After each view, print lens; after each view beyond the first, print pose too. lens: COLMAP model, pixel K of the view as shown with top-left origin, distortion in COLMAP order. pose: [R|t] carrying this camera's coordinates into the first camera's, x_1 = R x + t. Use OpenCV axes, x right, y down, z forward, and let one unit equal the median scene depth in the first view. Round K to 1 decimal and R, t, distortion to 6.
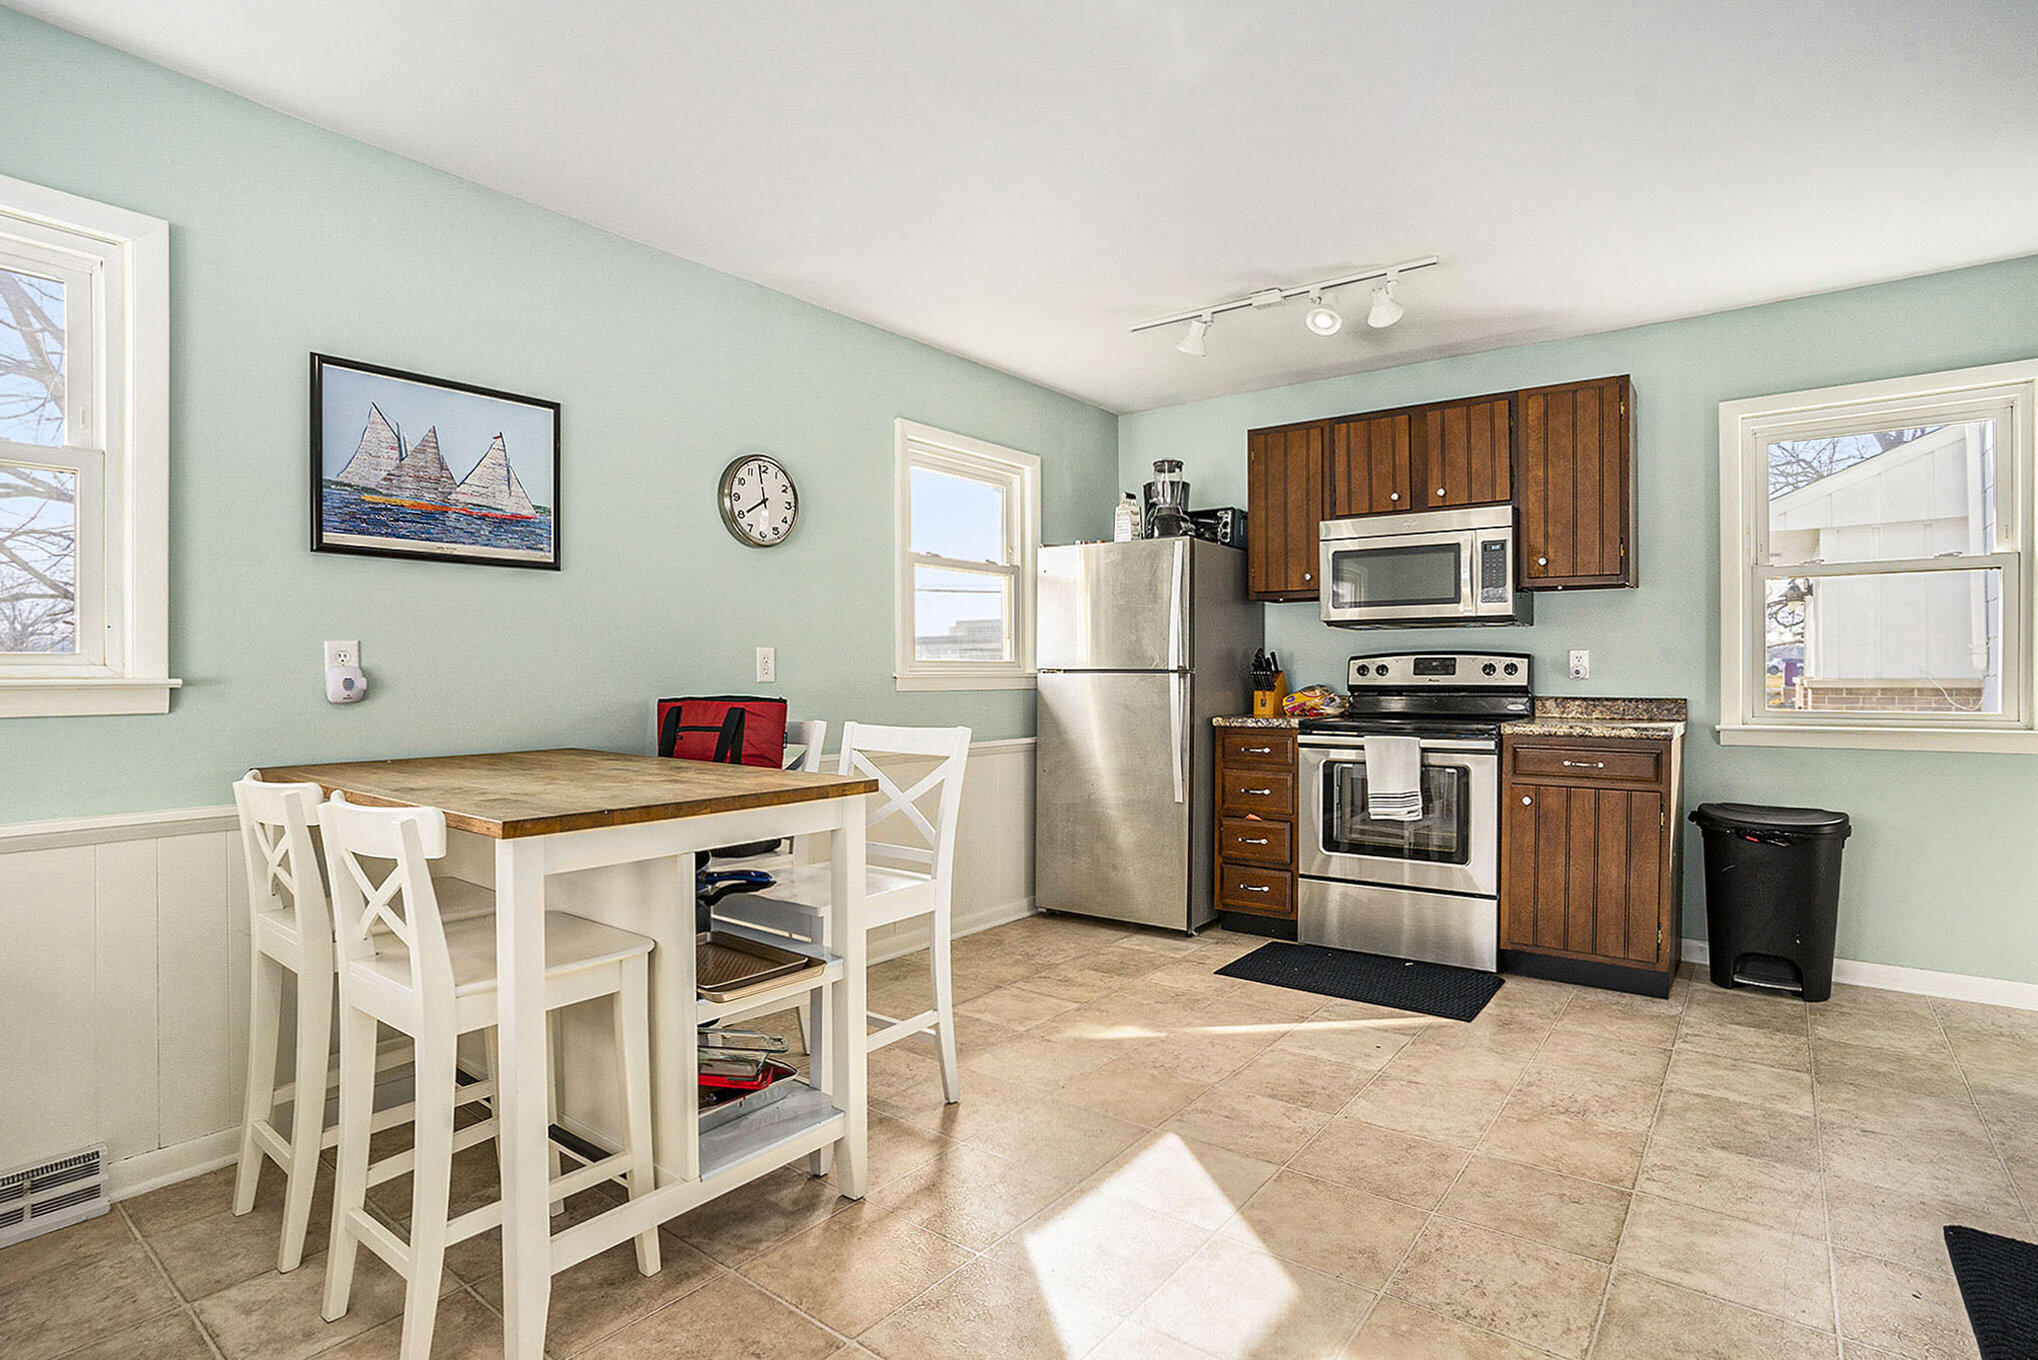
lens RADIAL K [[1034.4, 0, 1022.7], [0, 1034.4, 680.1], [0, 0, 1]] dist [-0.086200, 0.041783]
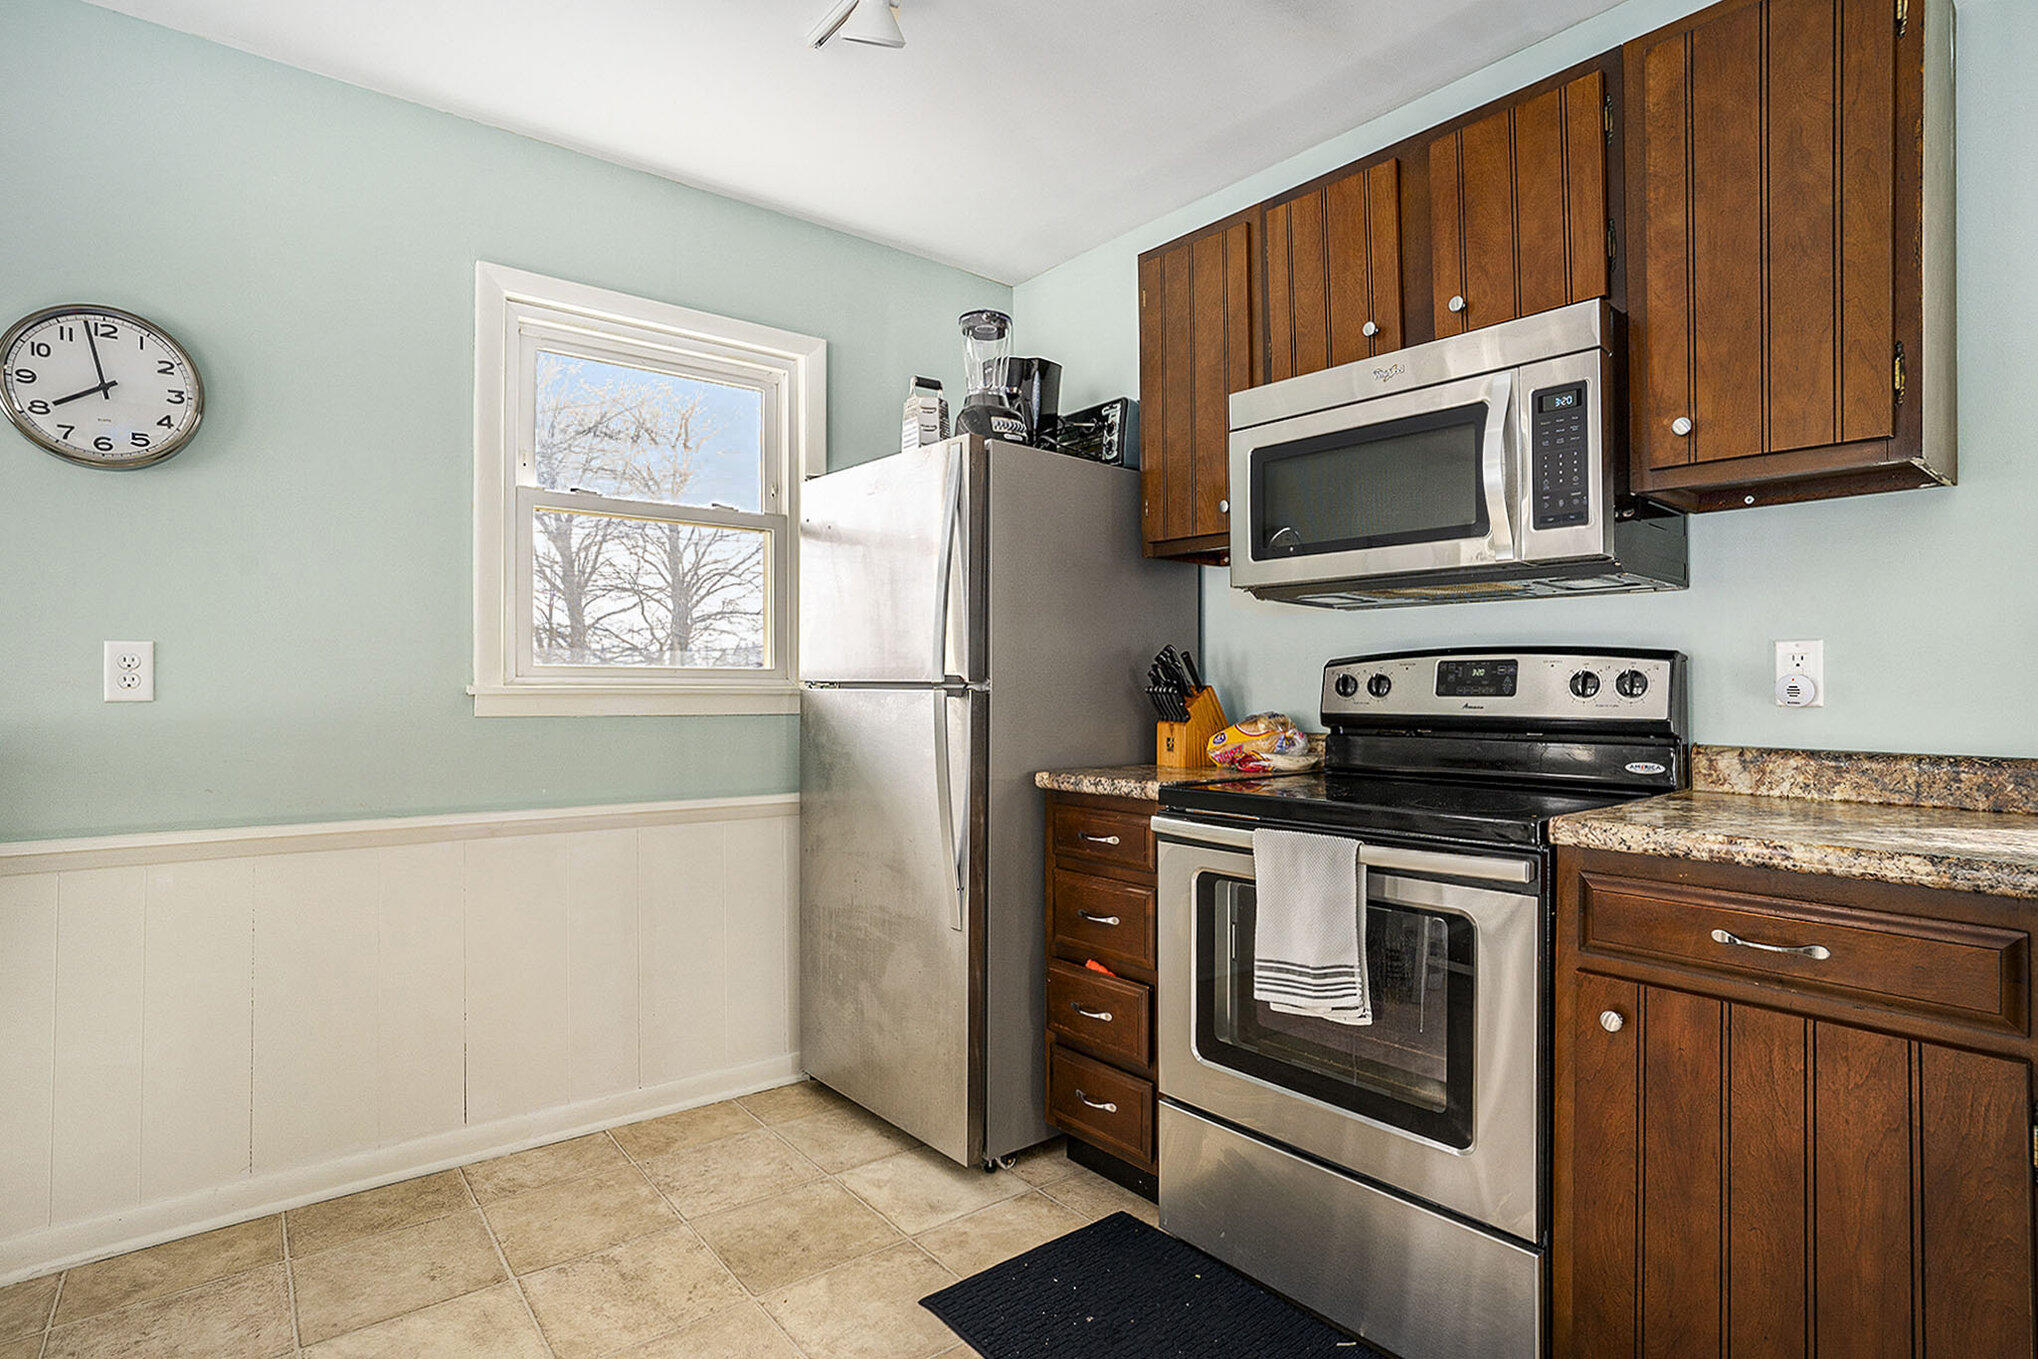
lens RADIAL K [[1034.4, 0, 1022.7], [0, 1034.4, 679.6], [0, 0, 1]] dist [-0.086200, 0.041783]
pose [[0.972331, 0.002271, -0.233597, 0.322096], [-0.005730, 0.999884, -0.014129, -0.004859], [0.233538, 0.015077, 0.972231, 0.500621]]
